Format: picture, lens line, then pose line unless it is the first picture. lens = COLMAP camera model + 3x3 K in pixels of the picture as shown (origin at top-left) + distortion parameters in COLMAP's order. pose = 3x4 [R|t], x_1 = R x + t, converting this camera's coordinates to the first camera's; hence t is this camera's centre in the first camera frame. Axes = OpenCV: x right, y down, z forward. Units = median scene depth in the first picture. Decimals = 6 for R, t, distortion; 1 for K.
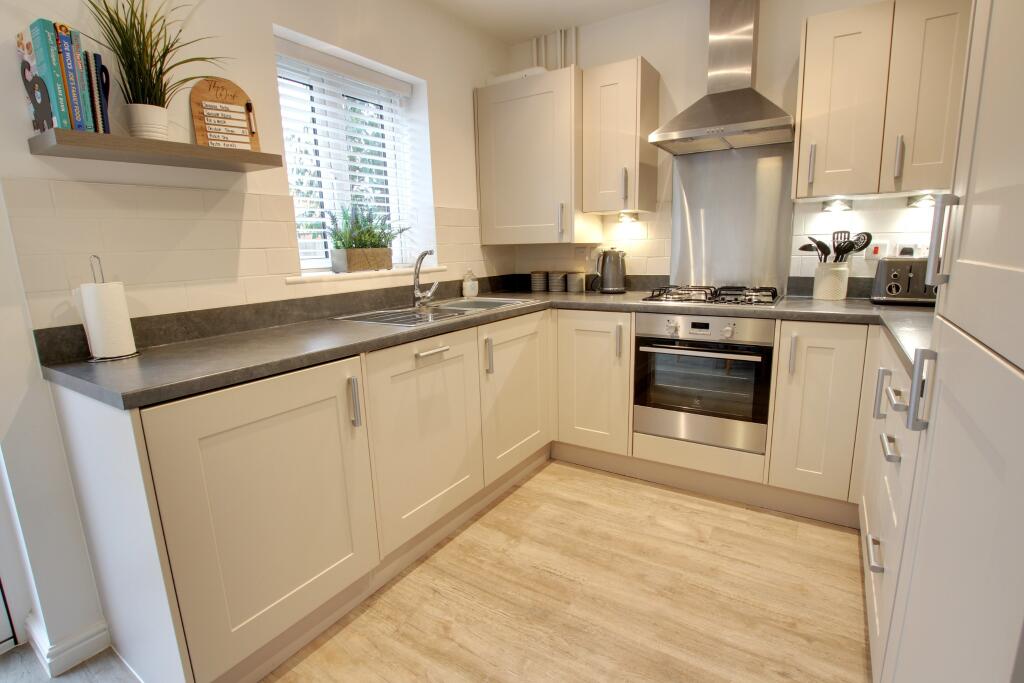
lens RADIAL K [[481.6, 0, 512.0], [0, 481.6, 341.5], [0, 0, 1]] dist [-0.033016, 0.000358]
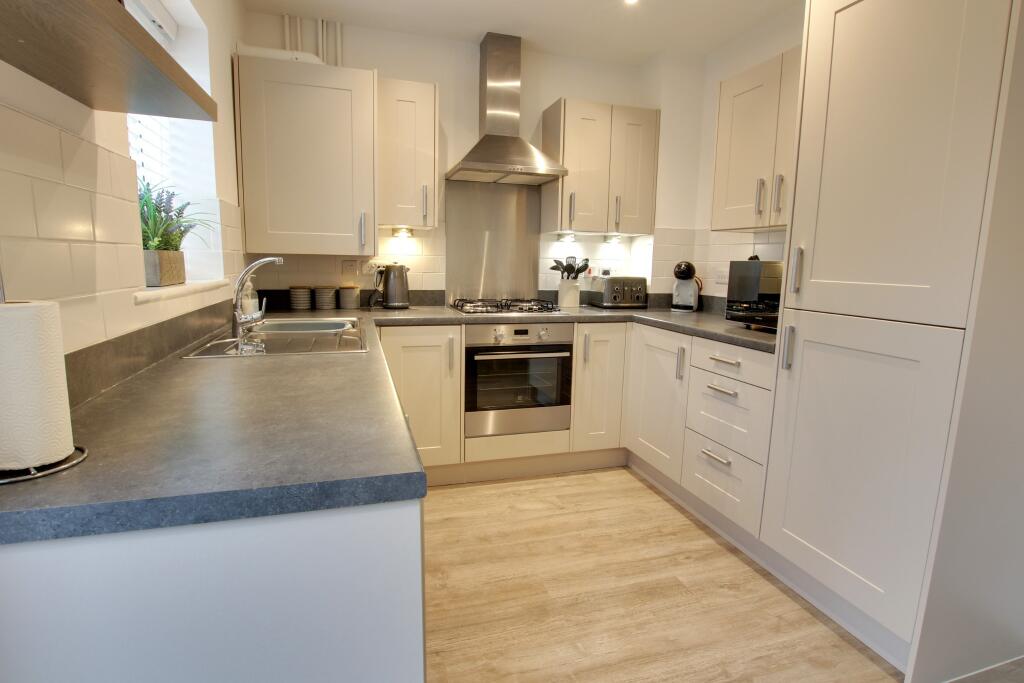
lens RADIAL K [[509.4, 0, 512.0], [0, 509.4, 341.5], [0, 0, 1]] dist [-0.028857, -0.000285]
pose [[0.645382, -0.078578, 0.759808, -0.554569], [0.108480, 0.994042, 0.010660, -0.025288], [-0.756118, 0.075544, 0.650061, 0.199326]]
